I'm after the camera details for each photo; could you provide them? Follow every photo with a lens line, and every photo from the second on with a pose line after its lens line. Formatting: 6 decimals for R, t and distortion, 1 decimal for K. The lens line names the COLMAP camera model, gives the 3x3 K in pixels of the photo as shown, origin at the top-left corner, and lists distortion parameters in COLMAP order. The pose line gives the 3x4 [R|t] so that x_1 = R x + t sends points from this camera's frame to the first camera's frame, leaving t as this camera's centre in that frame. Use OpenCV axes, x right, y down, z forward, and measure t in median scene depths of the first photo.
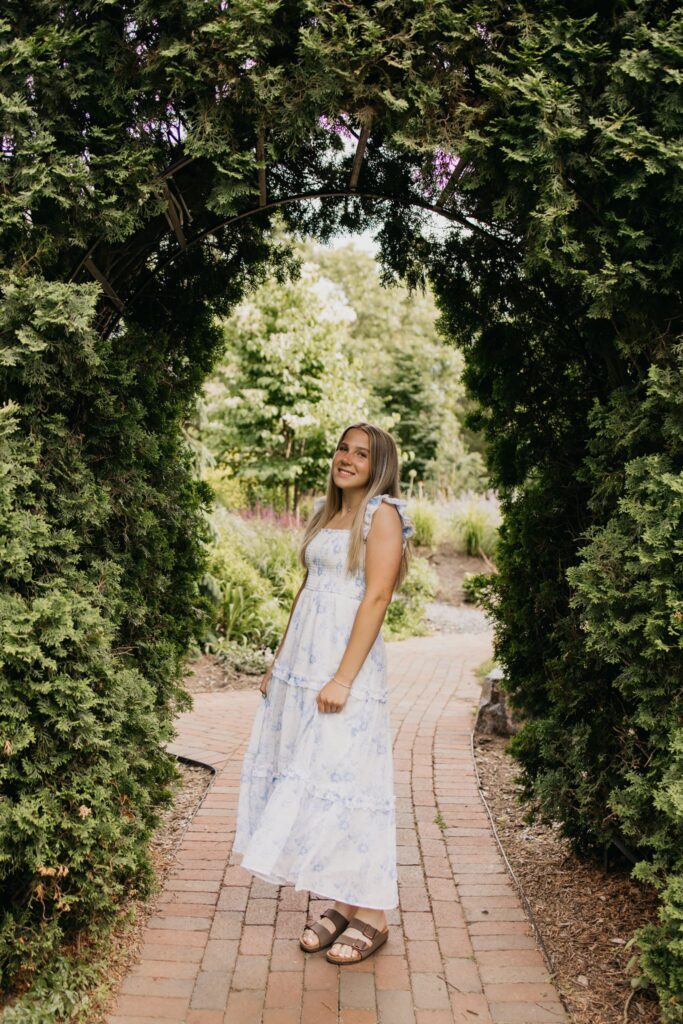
lens RADIAL K [[1029.9, 0, 339.7], [0, 1029.9, 514.9], [0, 0, 1]] dist [-0.003104, 0.012194]
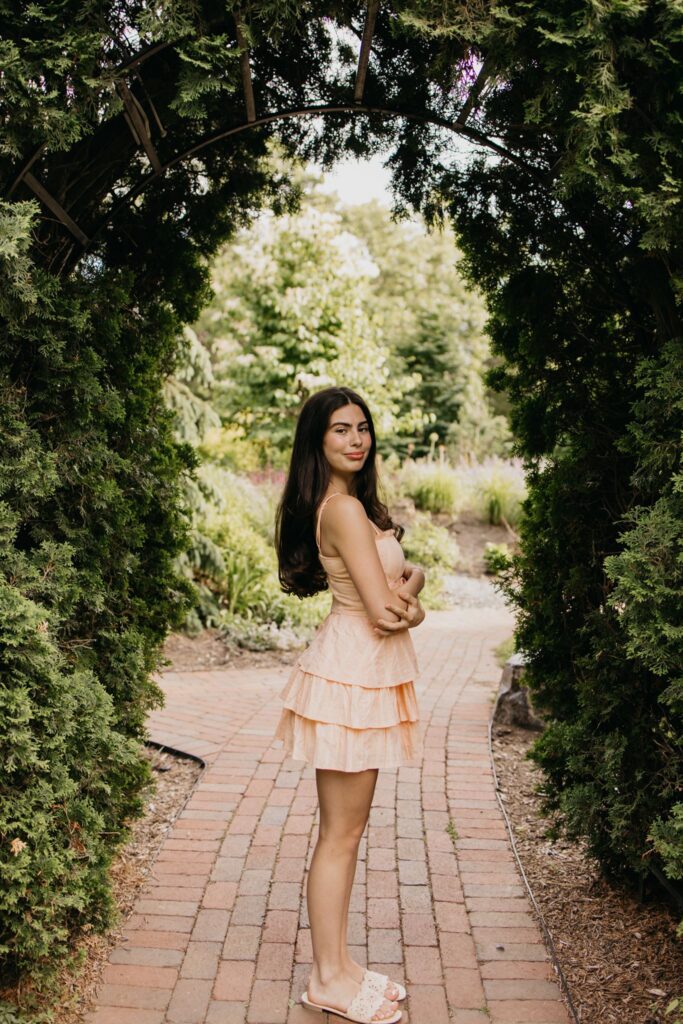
lens RADIAL K [[1049.1, 0, 341.5], [0, 1049.1, 512.0], [0, 0, 1]] dist [0.018019, 0.015437]
pose [[0.999760, 0.012868, -0.017749, 0.016492], [-0.012286, 0.999395, 0.032539, -0.006580], [0.018157, -0.032313, 0.999313, 0.110193]]
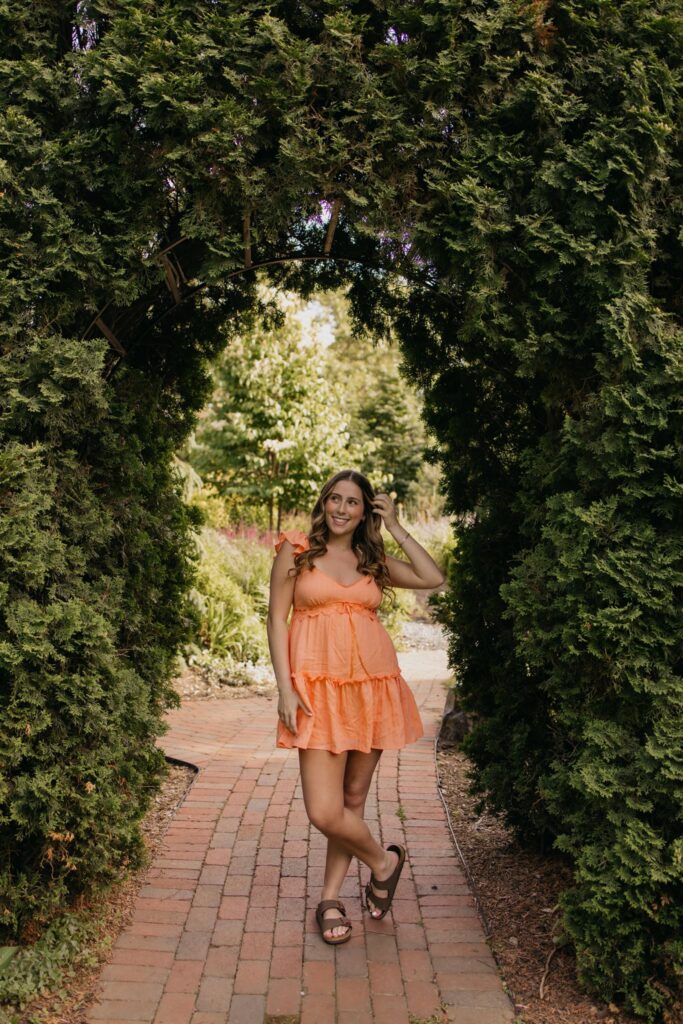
lens RADIAL K [[1027.2, 0, 340.0], [0, 1027.2, 510.0], [0, 0, 1]] dist [-0.007451, 0.012185]
pose [[0.999806, 0.012940, 0.014848, 0.012475], [-0.012591, 0.999648, -0.023338, -0.003602], [-0.015145, 0.023146, 0.999617, -0.125646]]
